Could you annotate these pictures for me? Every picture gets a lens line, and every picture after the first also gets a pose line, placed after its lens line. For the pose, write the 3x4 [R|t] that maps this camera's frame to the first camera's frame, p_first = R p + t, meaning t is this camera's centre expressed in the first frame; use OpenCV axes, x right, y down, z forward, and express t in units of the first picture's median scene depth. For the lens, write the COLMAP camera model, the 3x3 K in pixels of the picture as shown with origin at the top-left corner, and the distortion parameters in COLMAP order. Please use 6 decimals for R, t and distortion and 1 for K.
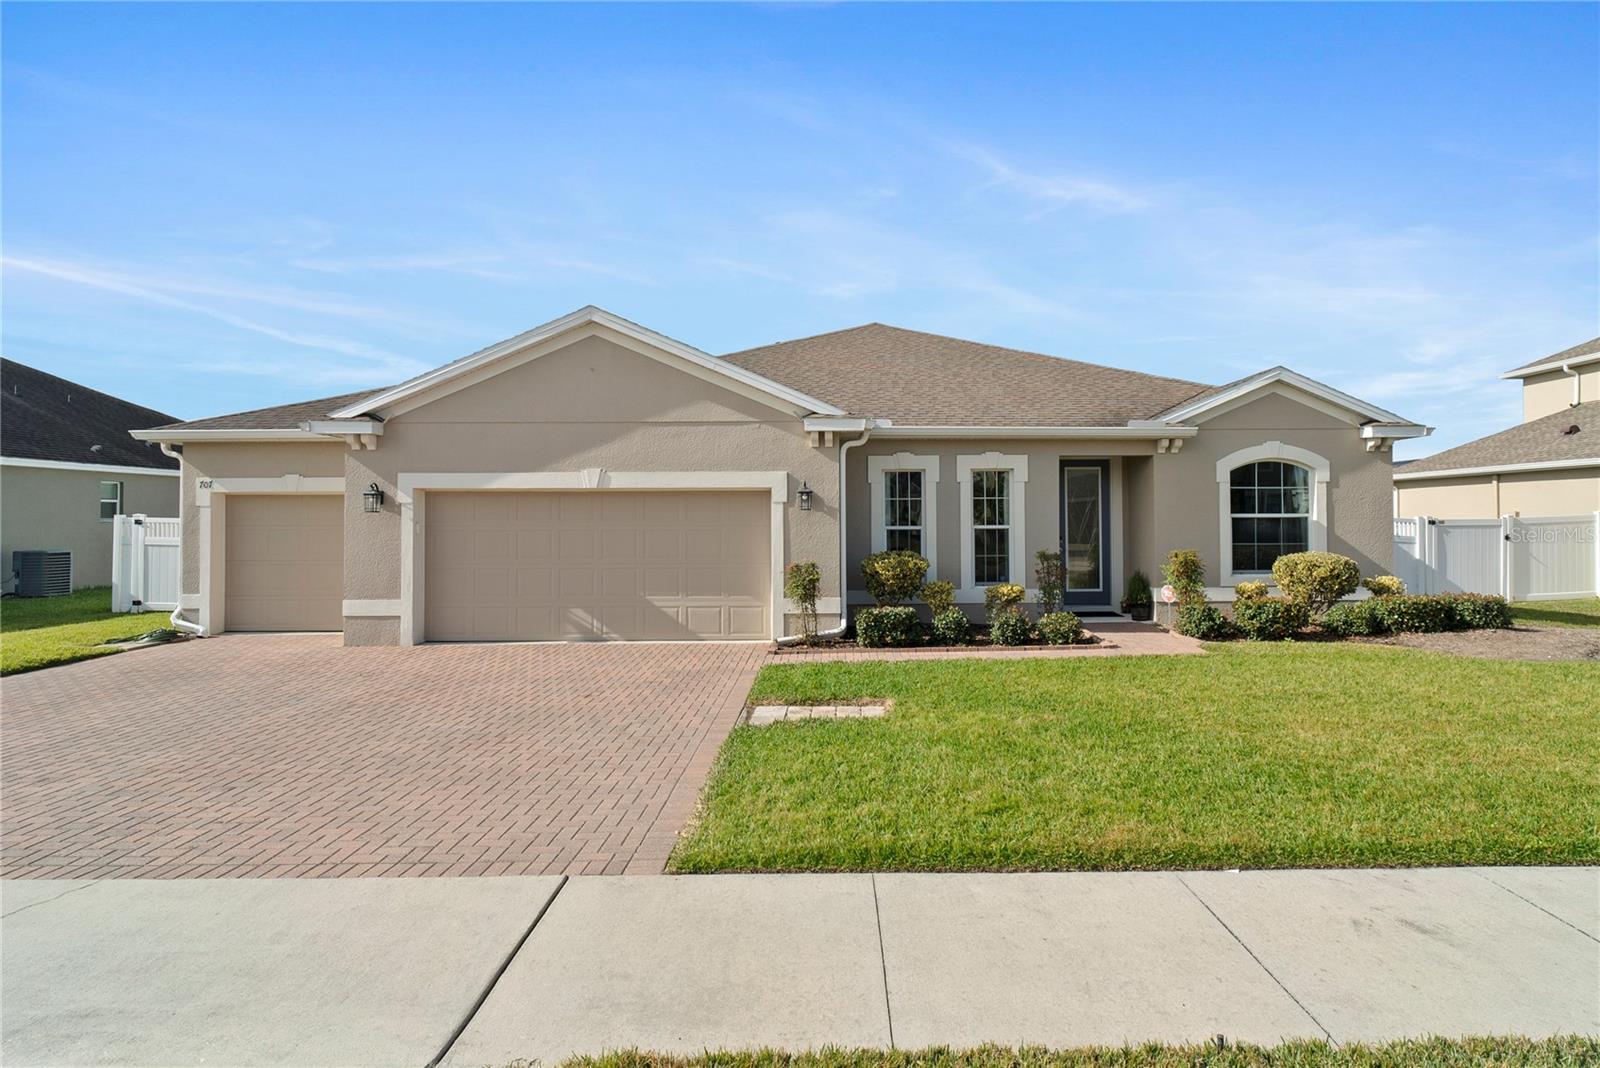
lens RADIAL K [[832.8, 0, 783.6], [0, 832.8, 524.9], [0, 0, 1]] dist [-0.007865, 0.000995]
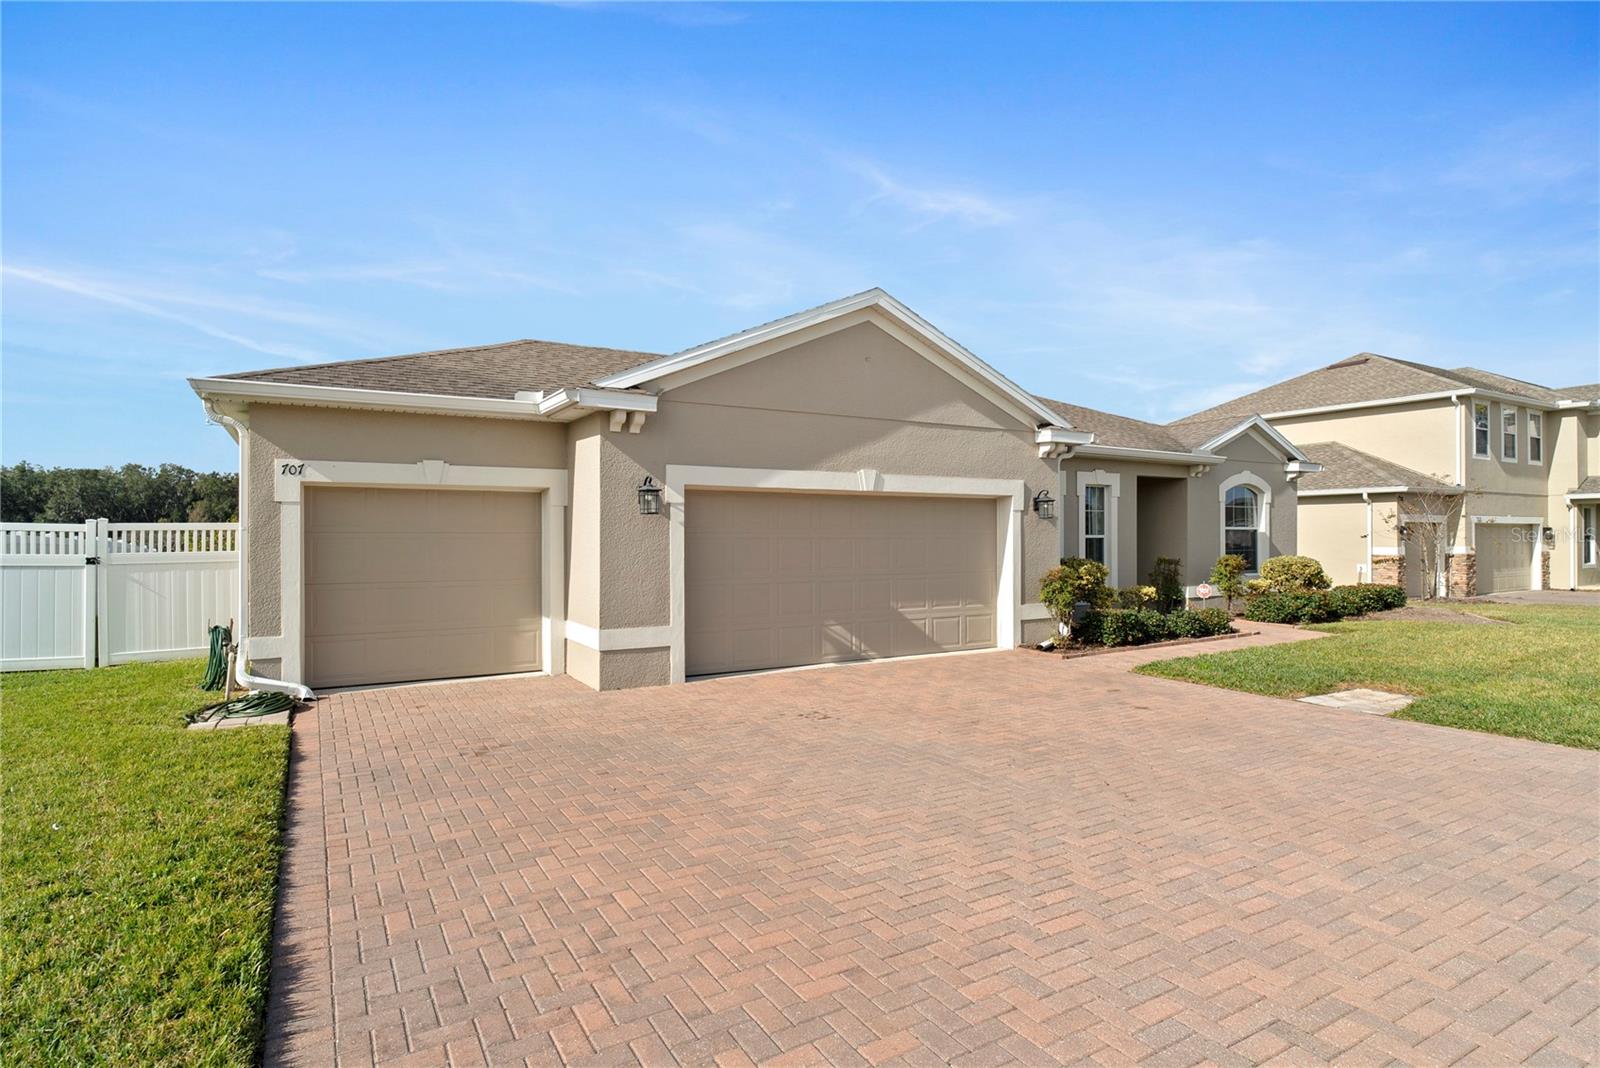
lens RADIAL K [[832.8, 0, 772.2], [0, 832.8, 550.9], [0, 0, 1]] dist [-0.007865, 0.000995]
pose [[0.873018, -0.006507, 0.487645, -0.747168], [0.002168, 0.999953, 0.009463, 0.011894], [-0.487684, -0.007205, 0.872991, 0.258182]]
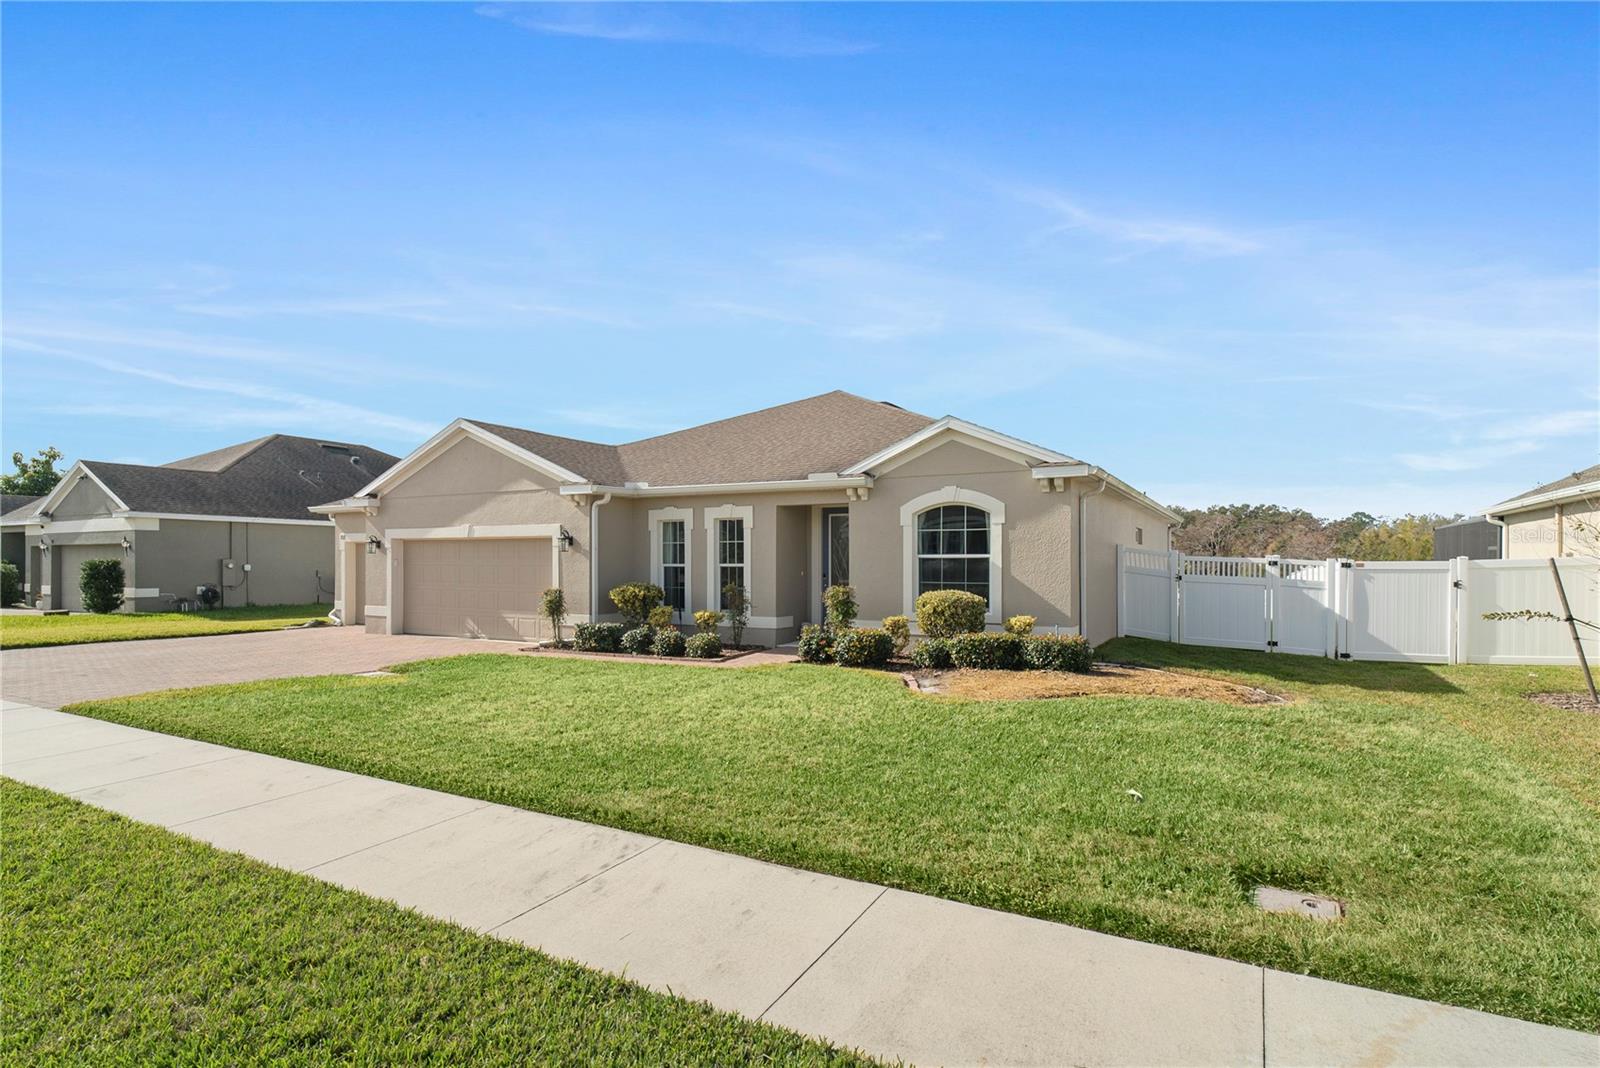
lens RADIAL K [[832.8, 0, 815.8], [0, 832.8, 537.5], [0, 0, 1]] dist [-0.007865, 0.000995]
pose [[0.872584, -0.009142, -0.488379, 1.051402], [-0.008468, 0.999391, -0.033837, 0.002885], [0.488391, 0.033661, 0.871976, -0.012660]]
